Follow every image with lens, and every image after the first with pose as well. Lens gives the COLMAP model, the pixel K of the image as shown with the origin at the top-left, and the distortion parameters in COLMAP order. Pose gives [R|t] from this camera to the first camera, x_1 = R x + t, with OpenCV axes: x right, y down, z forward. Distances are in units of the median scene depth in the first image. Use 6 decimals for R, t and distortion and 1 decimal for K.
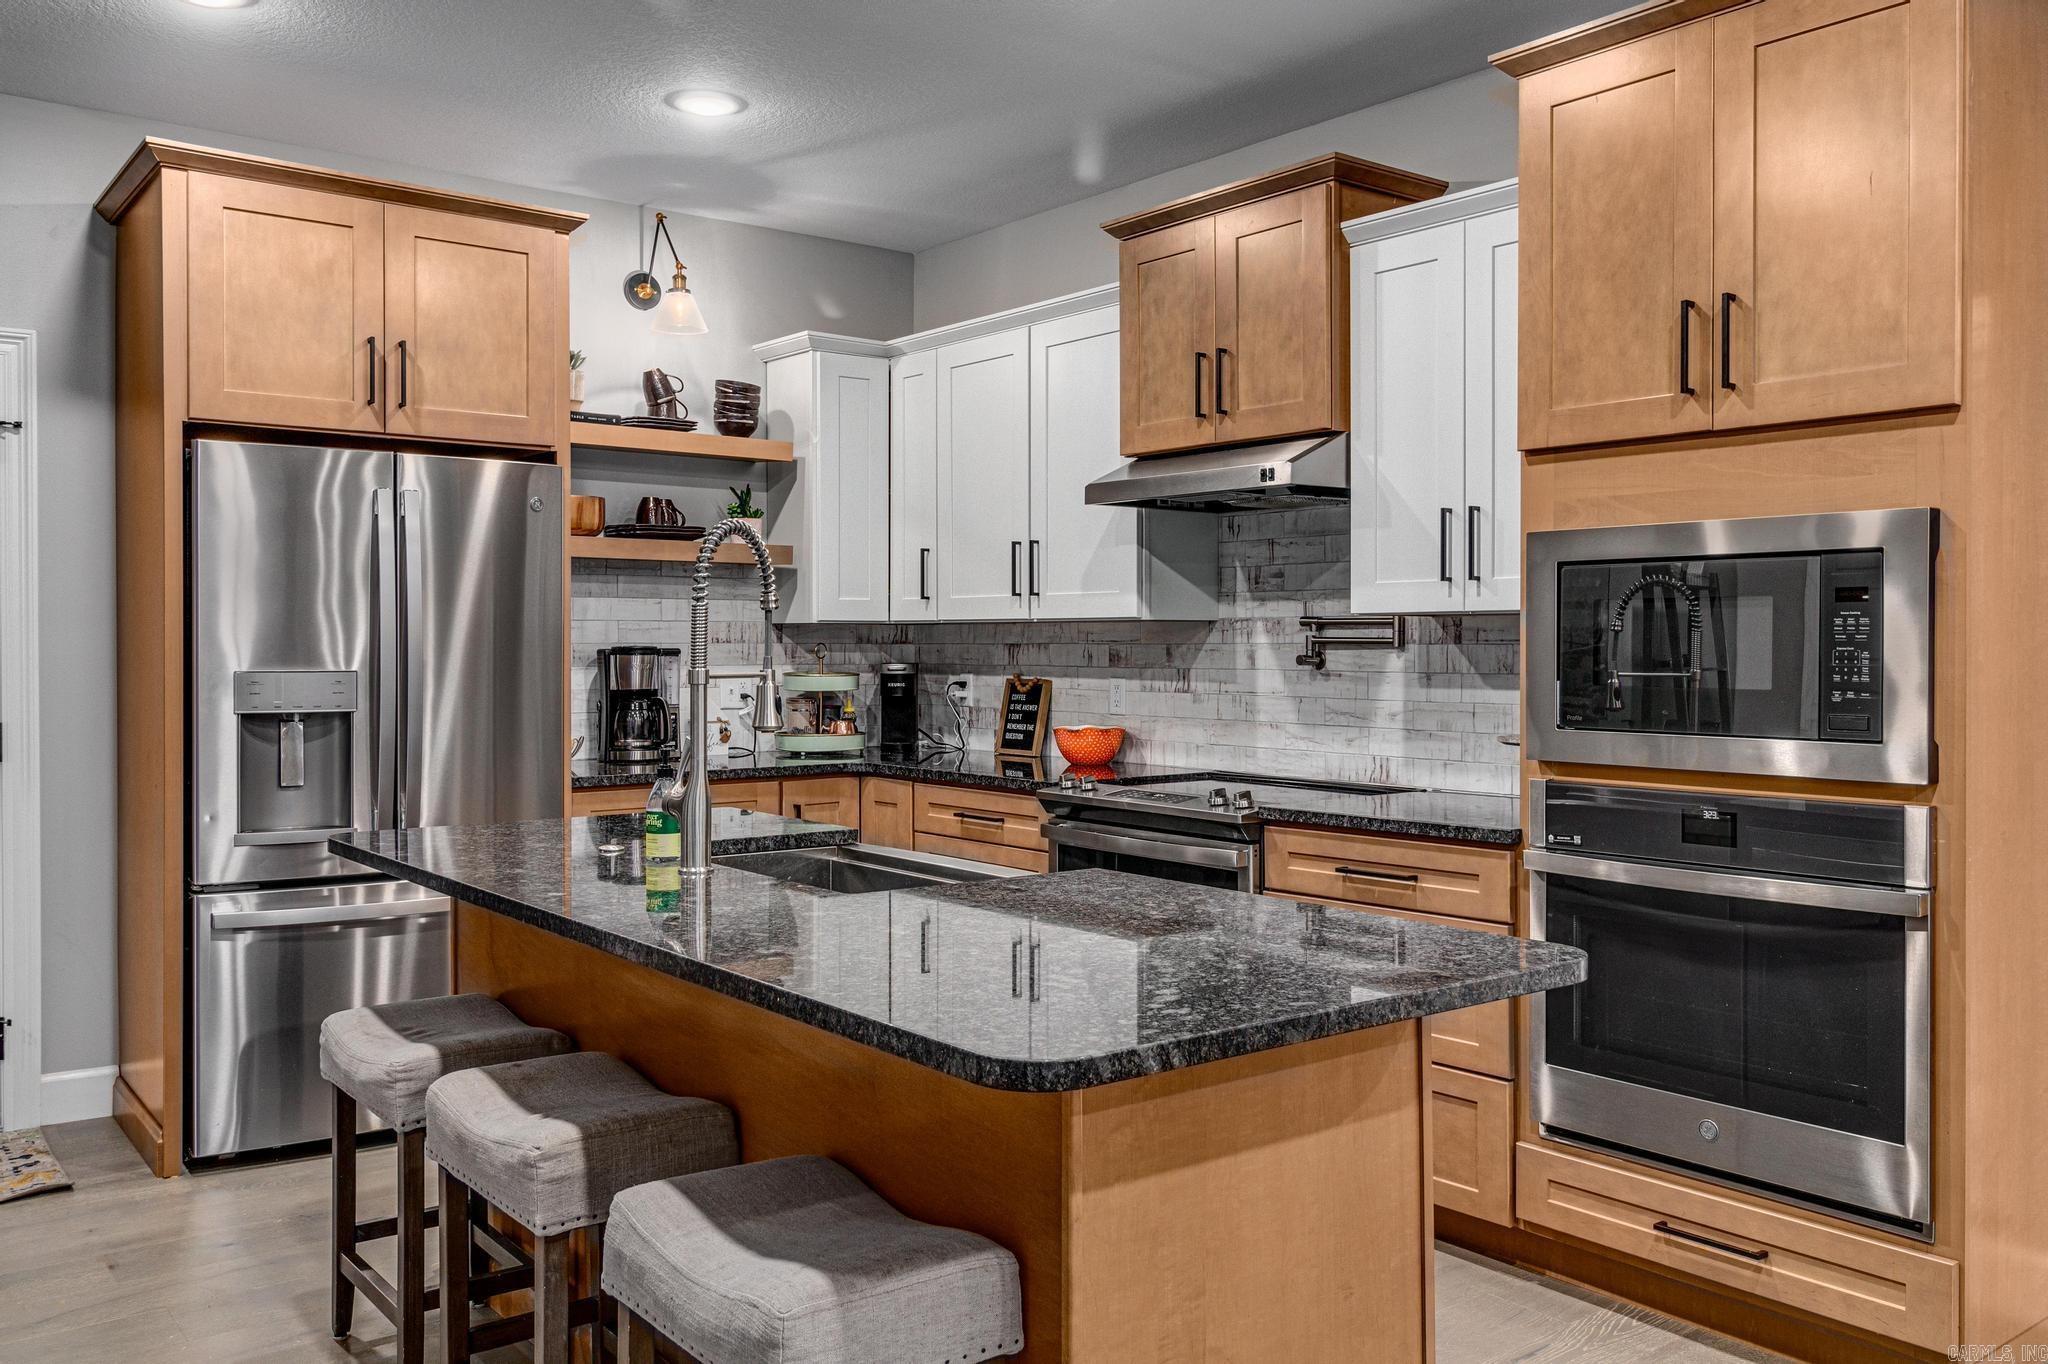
lens RADIAL K [[1662.6, 0, 1053.5], [0, 1662.6, 649.4], [0, 0, 1]] dist [0.001172, 0.001508]
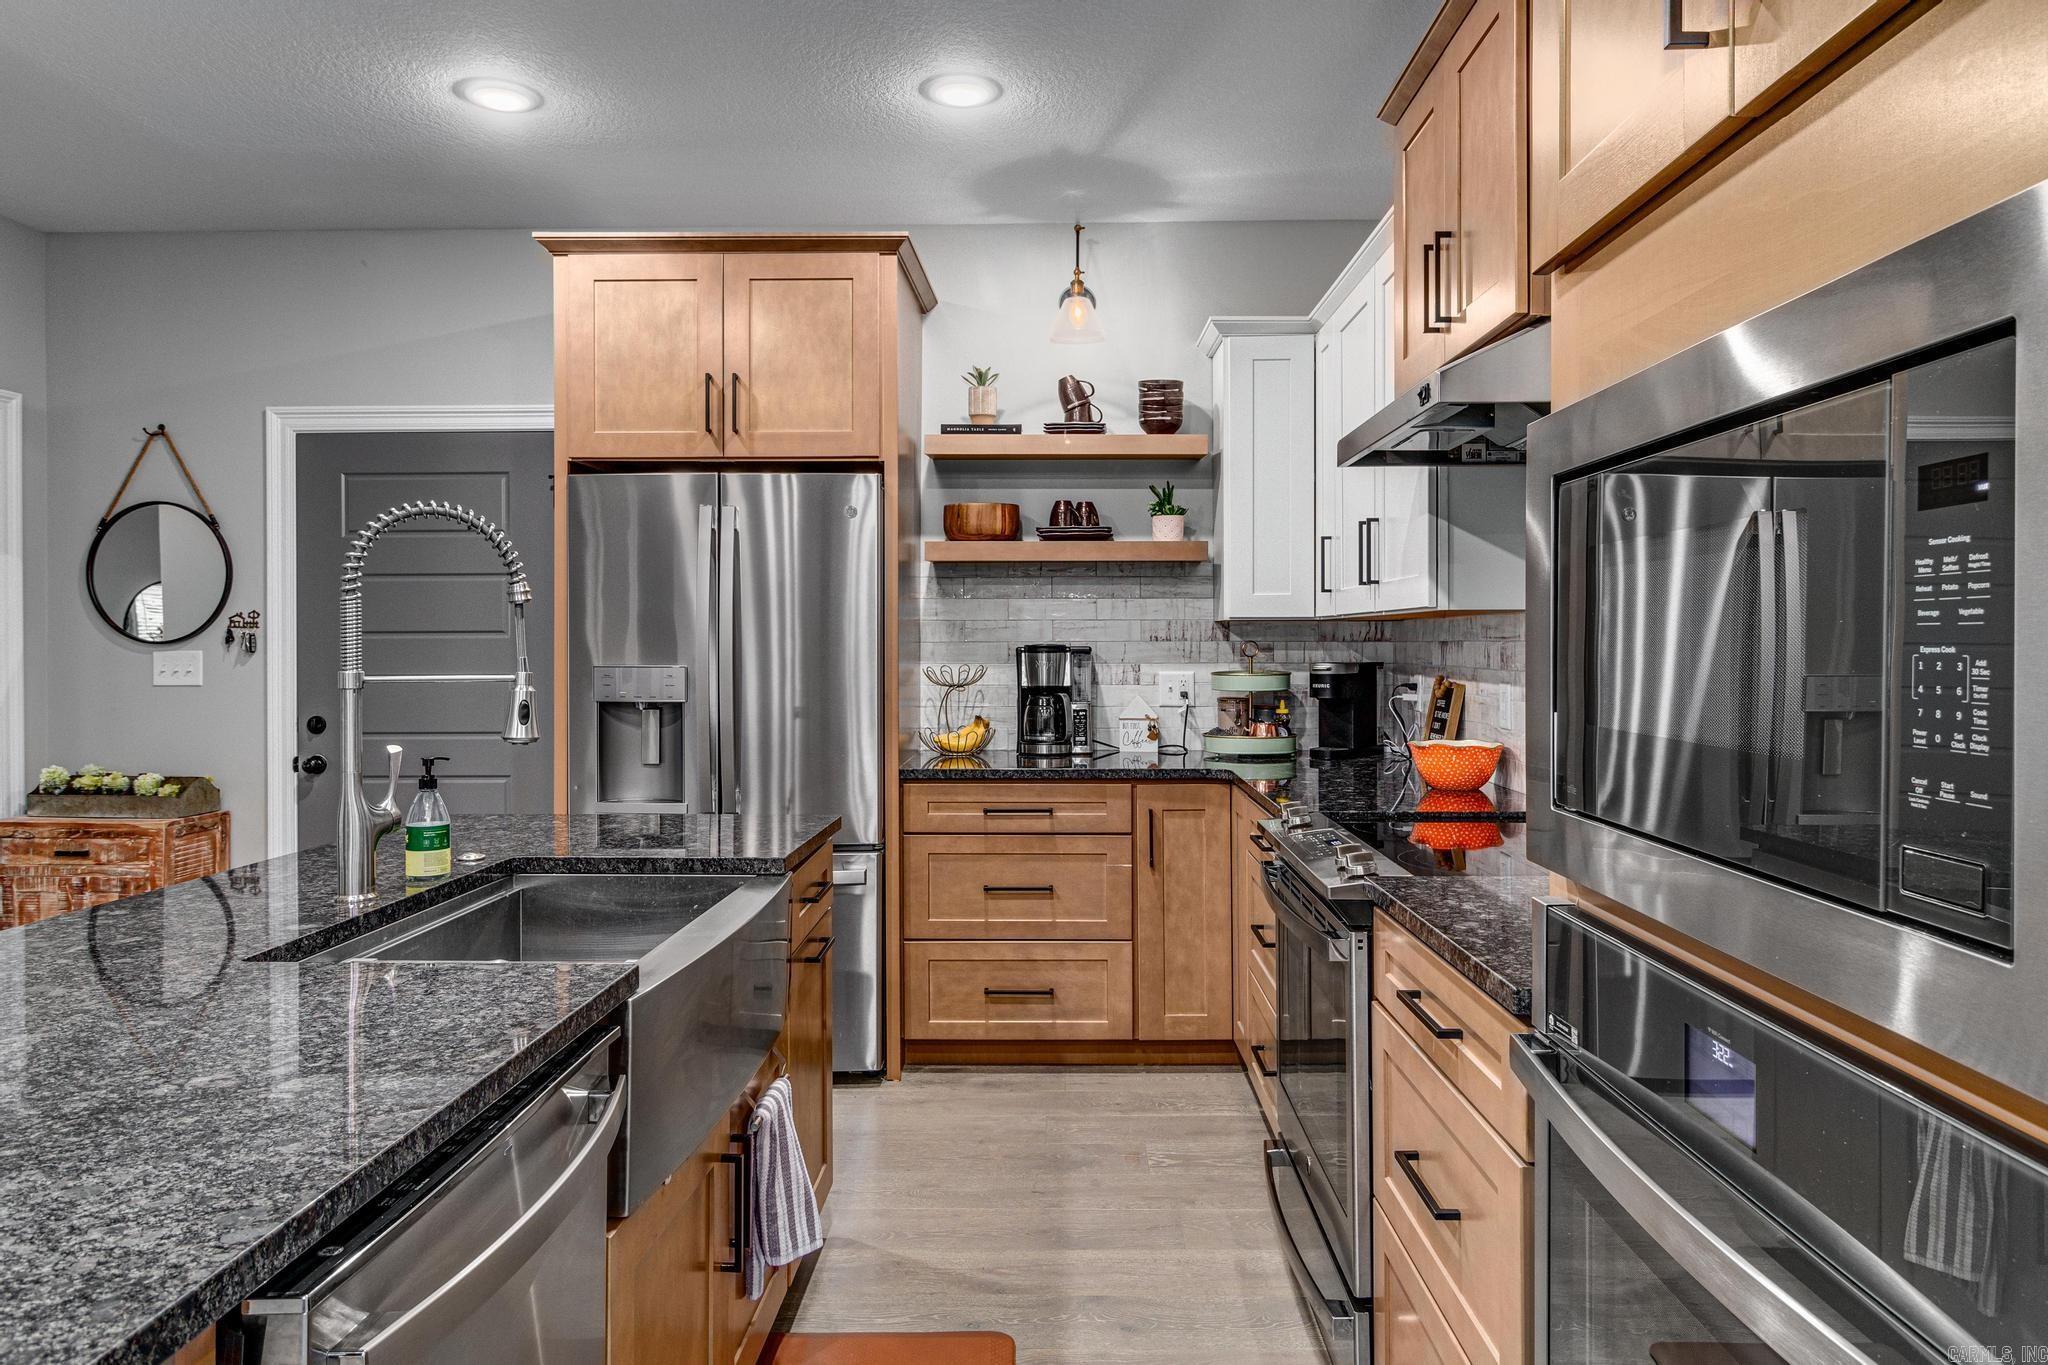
lens RADIAL K [[1308.7, 0, 1030.4], [0, 1308.7, 650.9], [0, 0, 1]] dist [0.000909, 0.000409]
pose [[0.765107, 0.001760, -0.643900, 0.305058], [0.000500, 0.999994, 0.003328, -0.000708], [0.643902, -0.002868, 0.765102, 0.414566]]
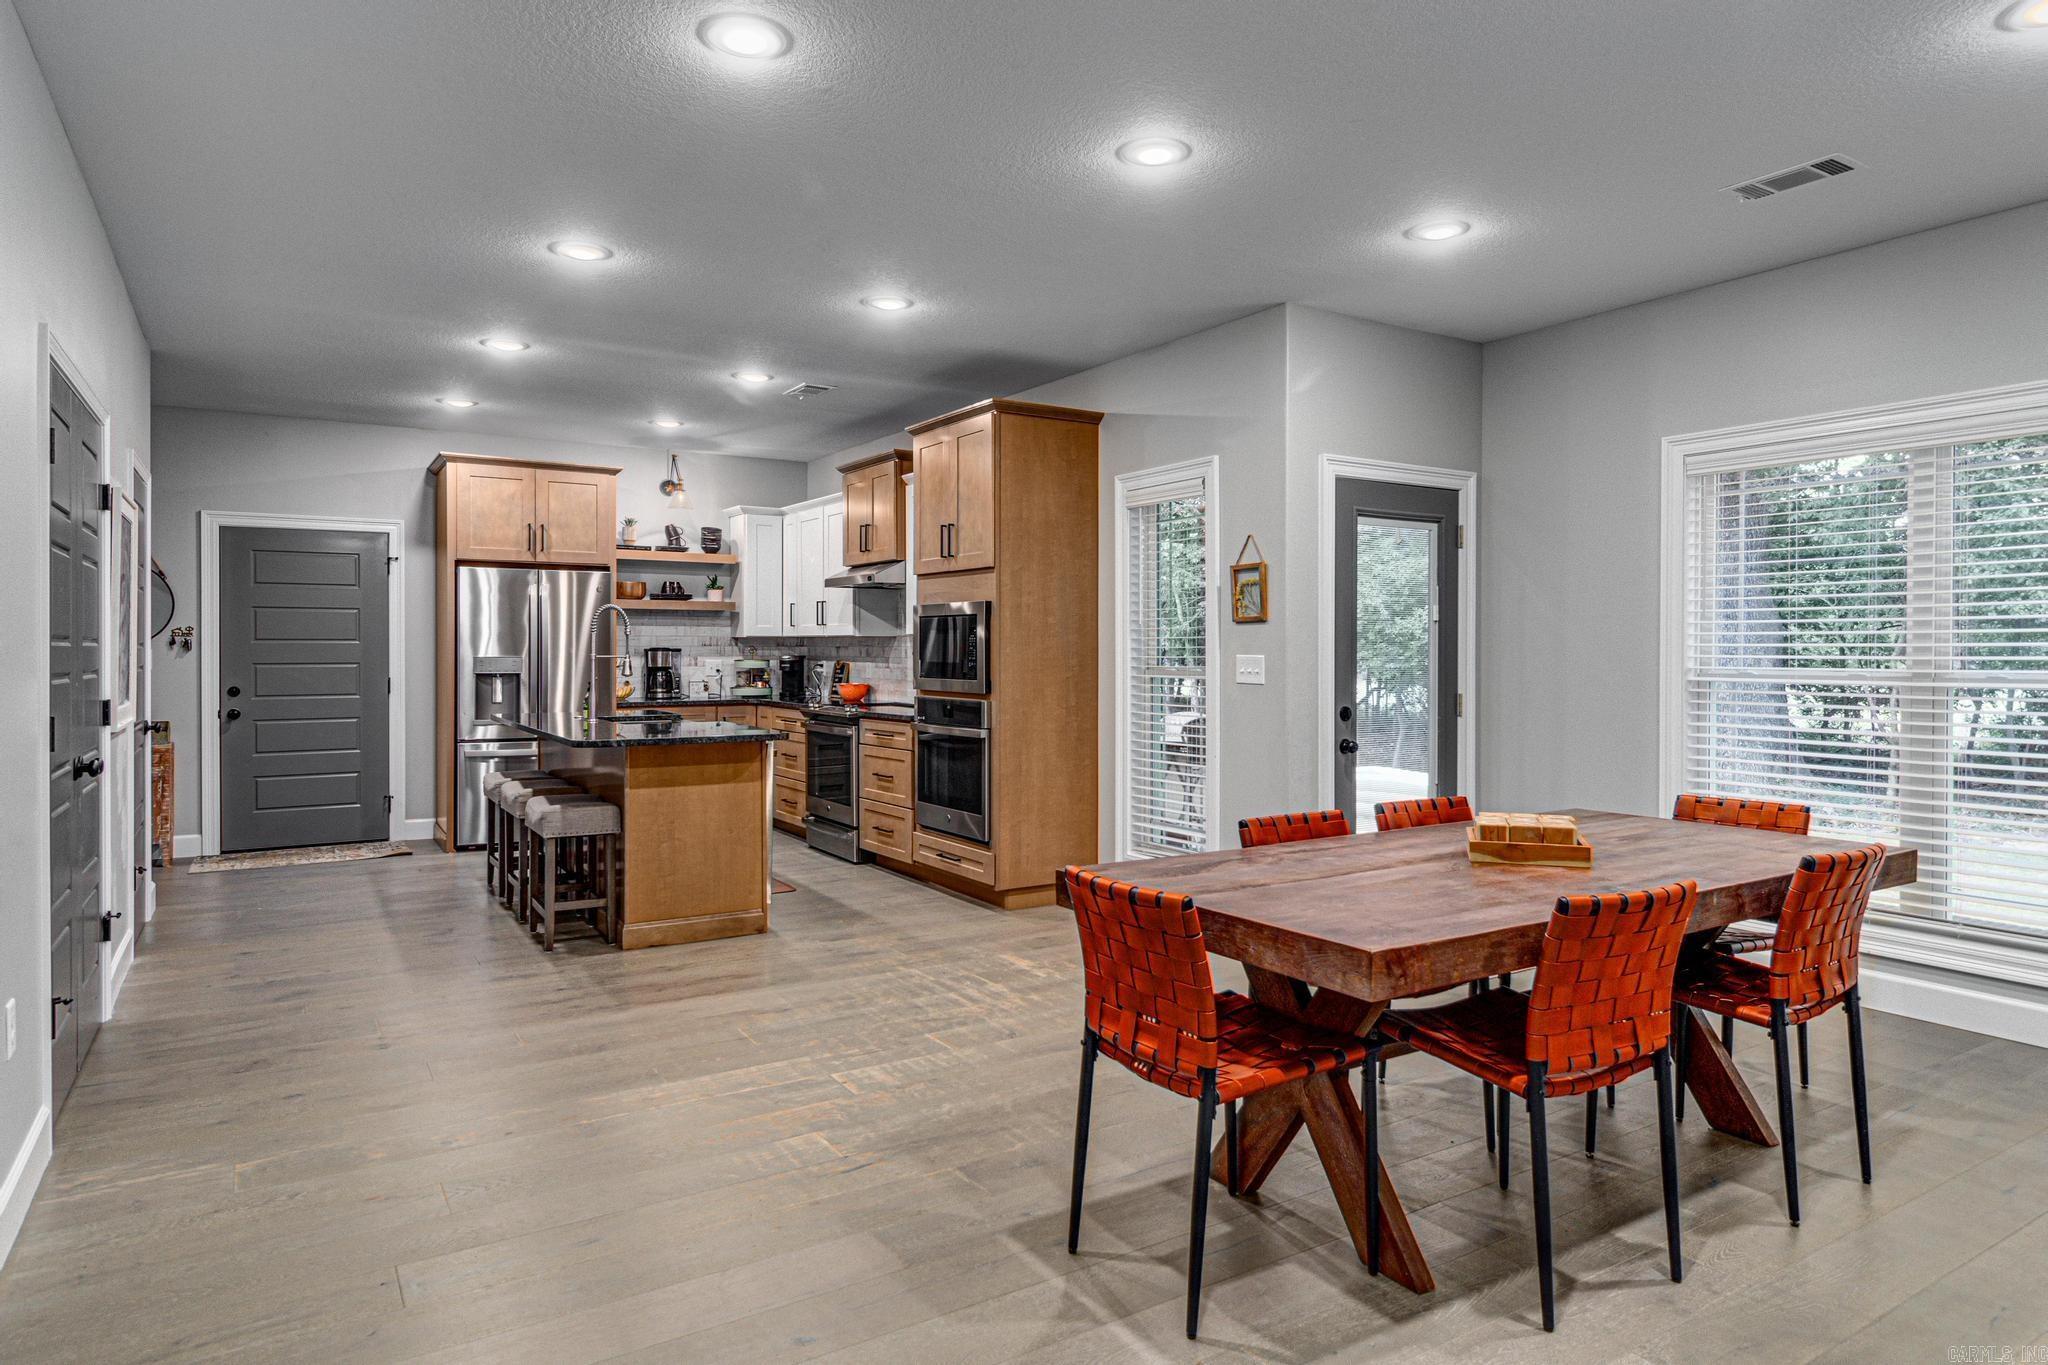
lens RADIAL K [[1221.1, 0, 1055.0], [0, 1221.1, 650.5], [0, 0, 1]] dist [0.001828, 0.000408]
pose [[0.995264, 0.001119, -0.097203, 0.503618], [-0.001180, 0.999999, -0.000566, 0.002760], [0.097202, 0.000678, 0.995264, -0.680851]]
